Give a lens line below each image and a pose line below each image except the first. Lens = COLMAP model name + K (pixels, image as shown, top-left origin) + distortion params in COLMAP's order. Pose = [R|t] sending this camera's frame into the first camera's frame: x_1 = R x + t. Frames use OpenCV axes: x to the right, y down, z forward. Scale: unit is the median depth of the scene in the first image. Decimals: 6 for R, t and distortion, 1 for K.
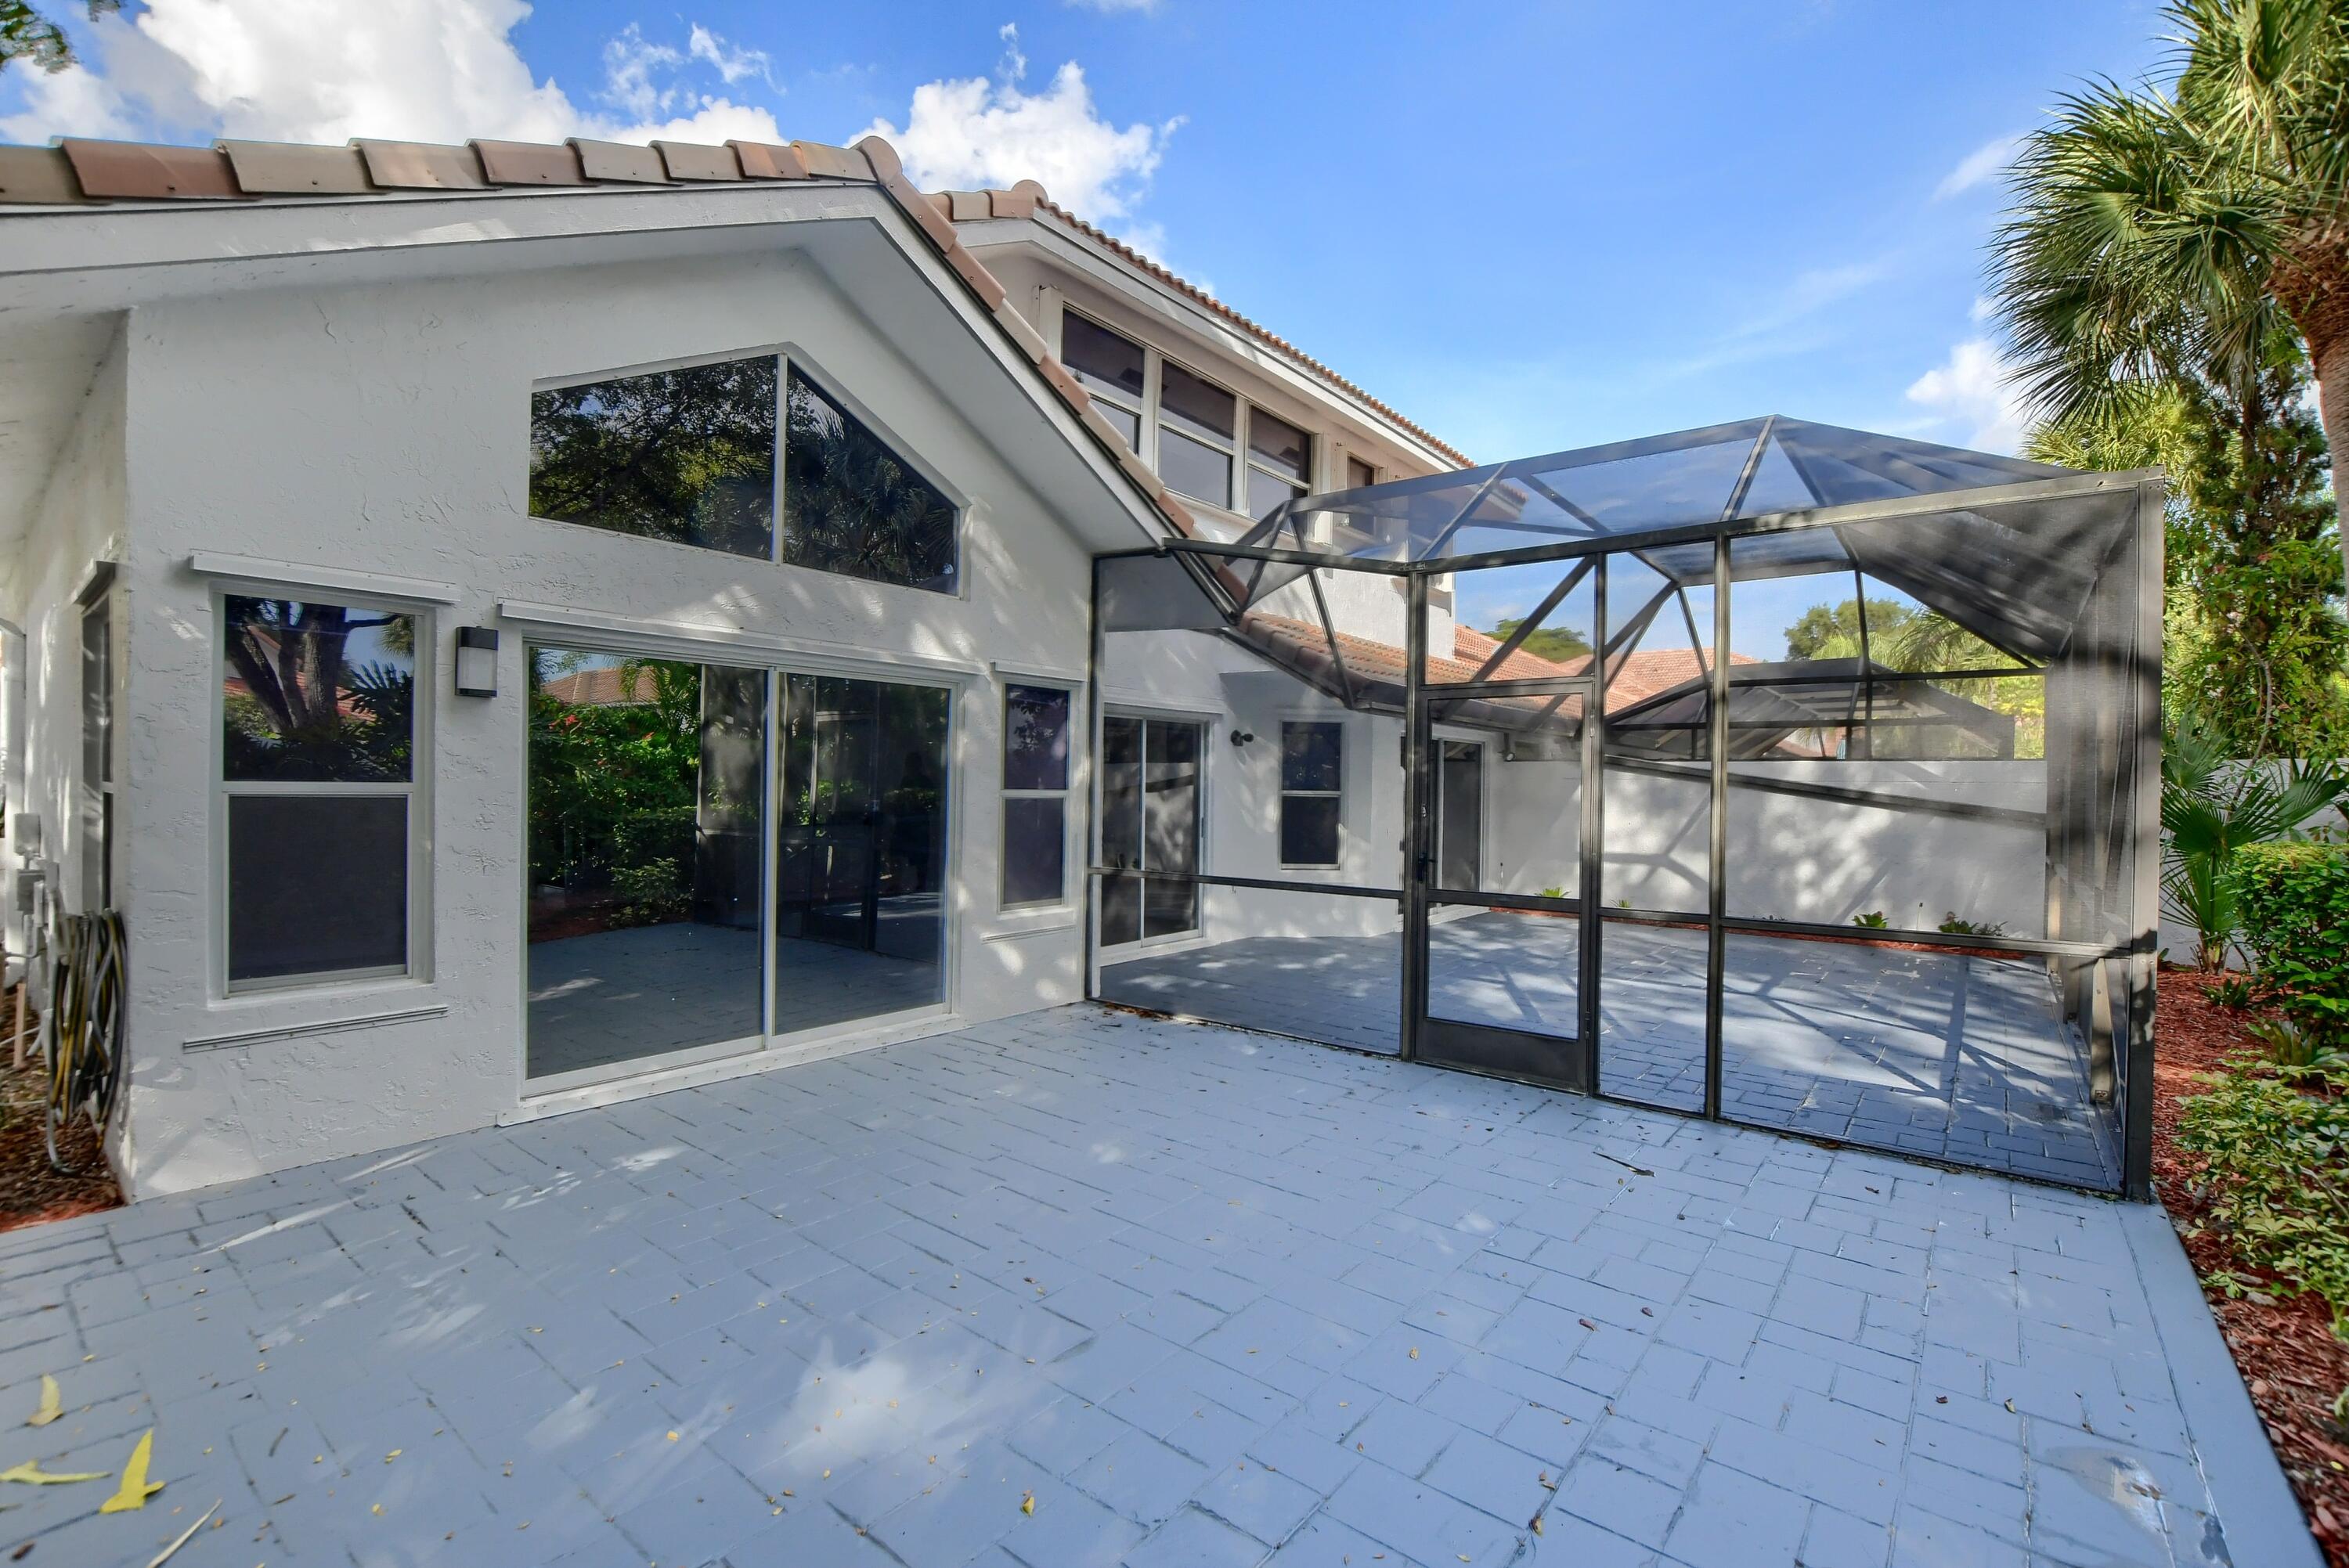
lens RADIAL K [[1034.4, 0, 1168.1], [0, 1034.4, 791.0], [0, 0, 1]] dist [-0.032180, 0.003602]
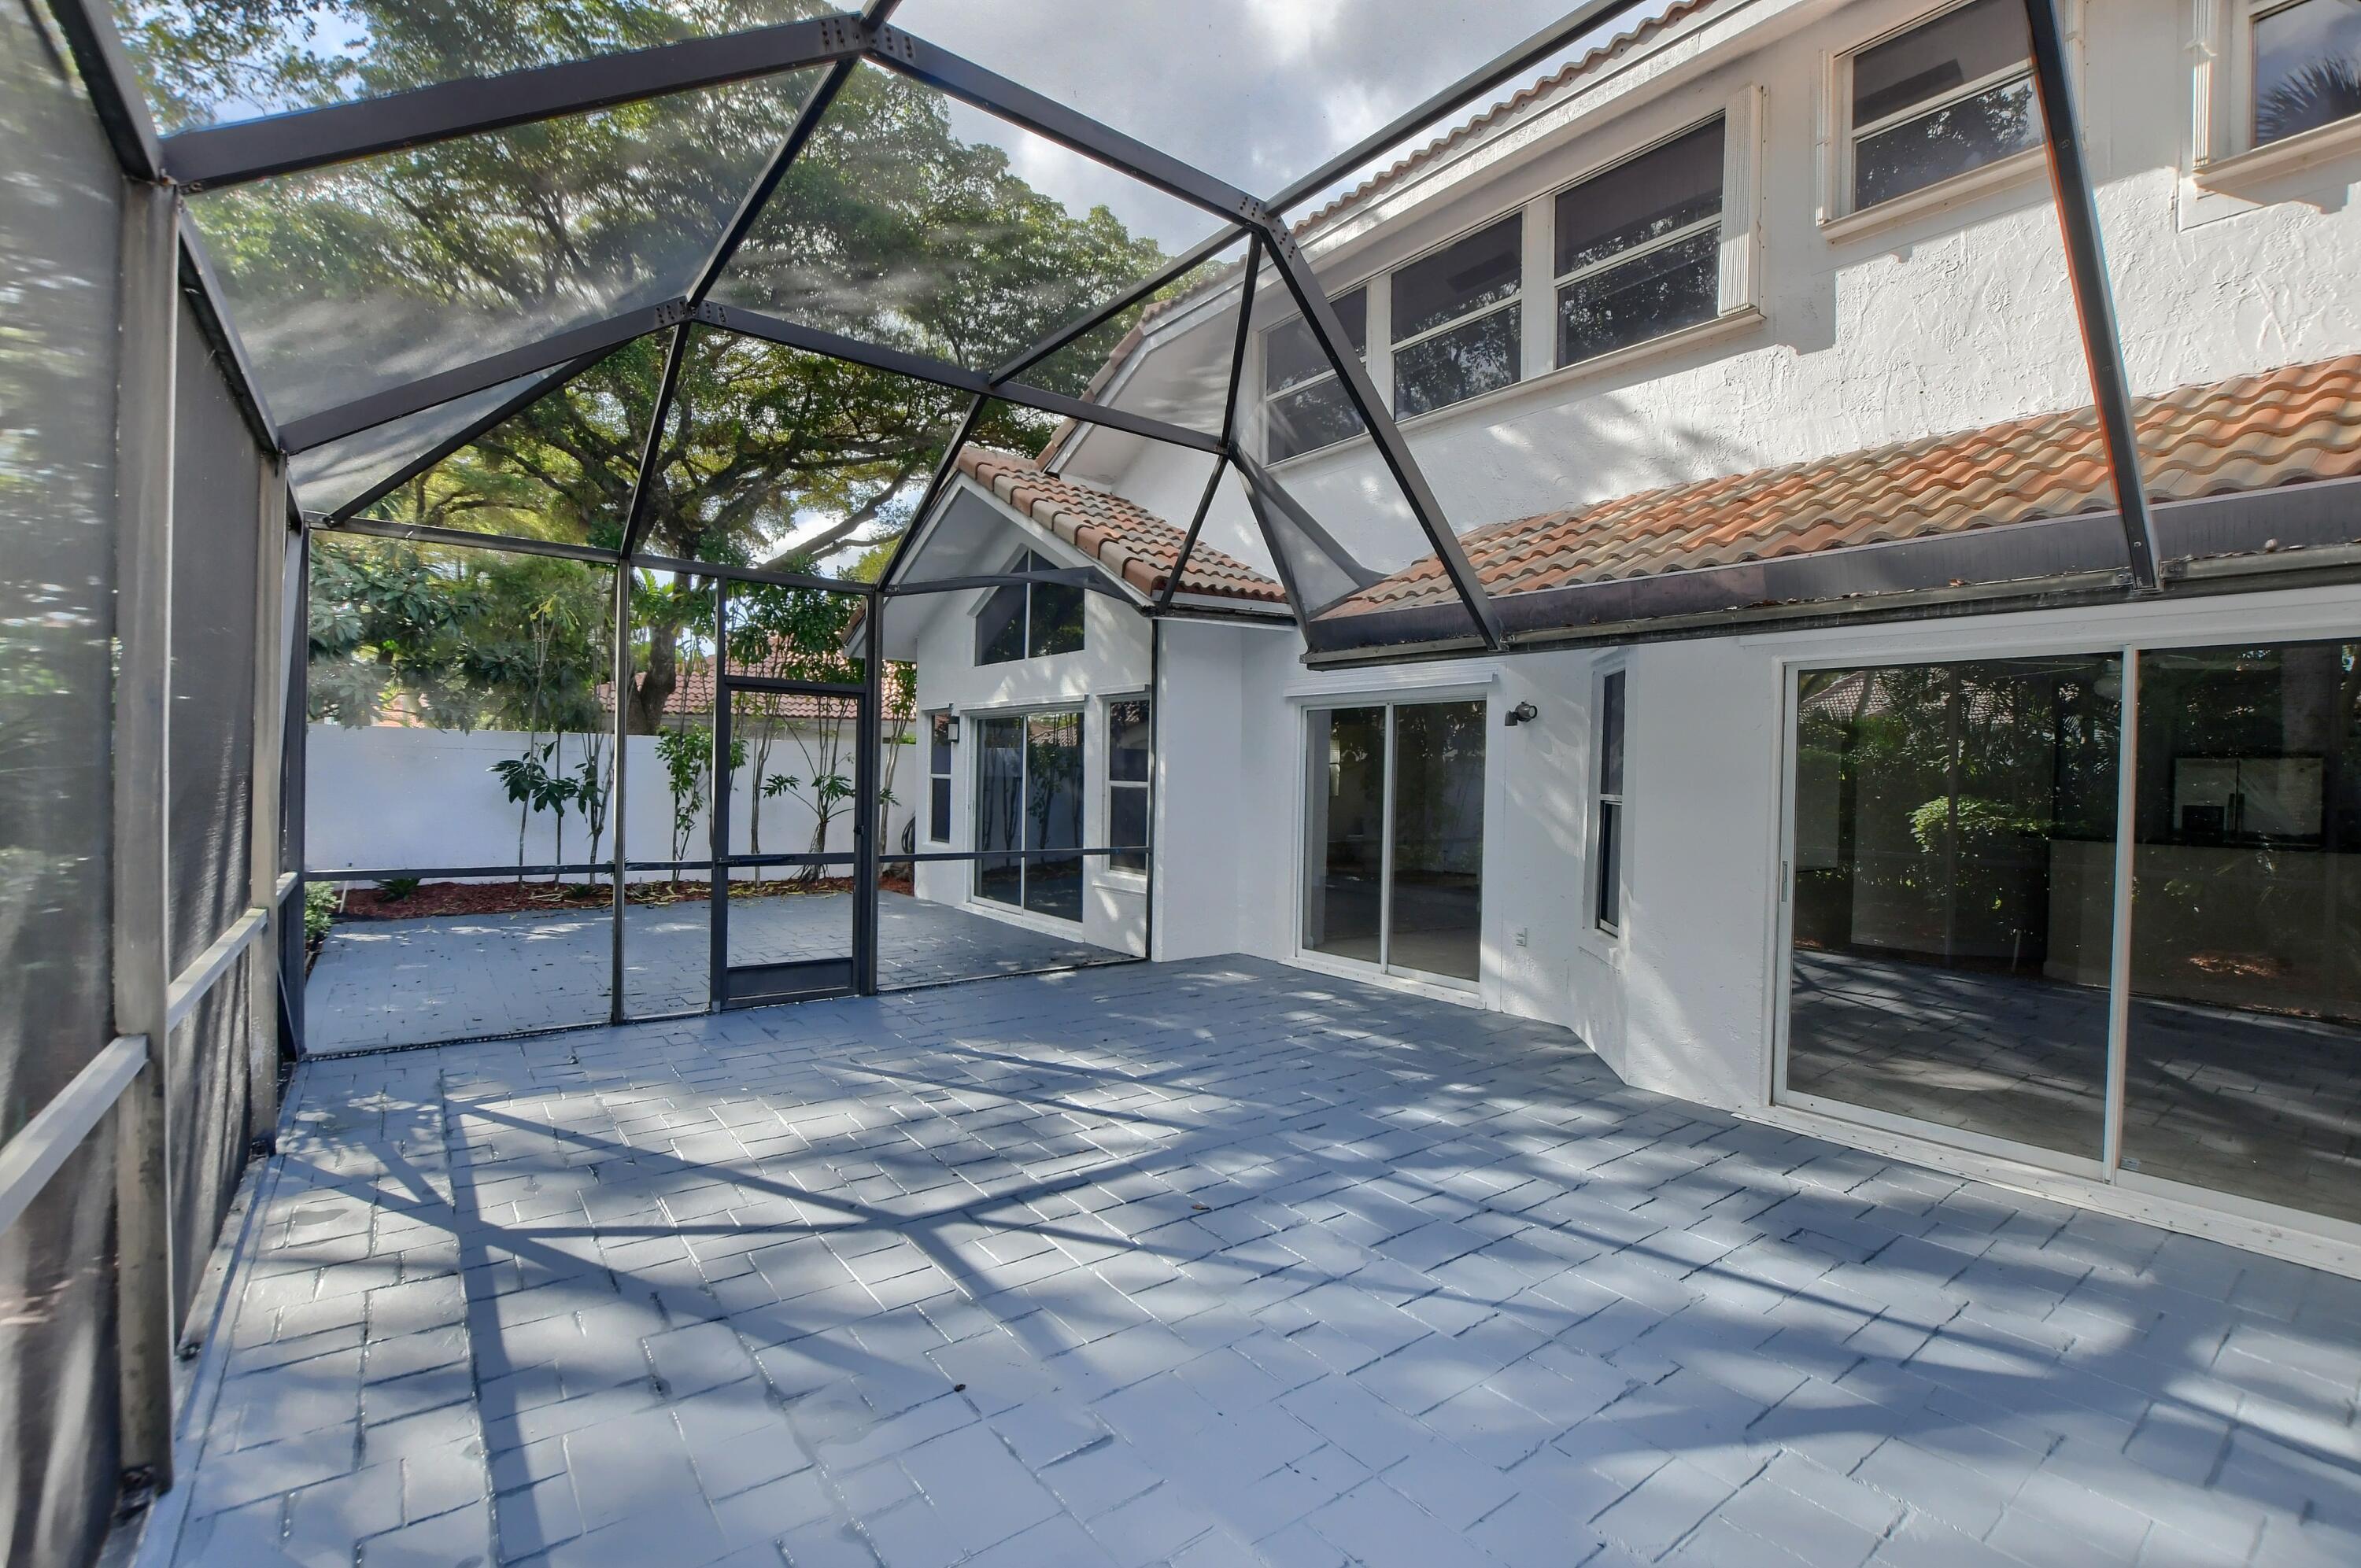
lens RADIAL K [[1044.0, 0, 1180.5], [0, 1044.0, 784.0], [0, 0, 1]] dist [-0.028577, -0.000060]
pose [[-0.233942, -0.012087, -0.972175, 1.191575], [-0.028236, 0.999585, -0.005633, 0.007870], [0.971840, 0.026132, -0.234187, 1.455792]]
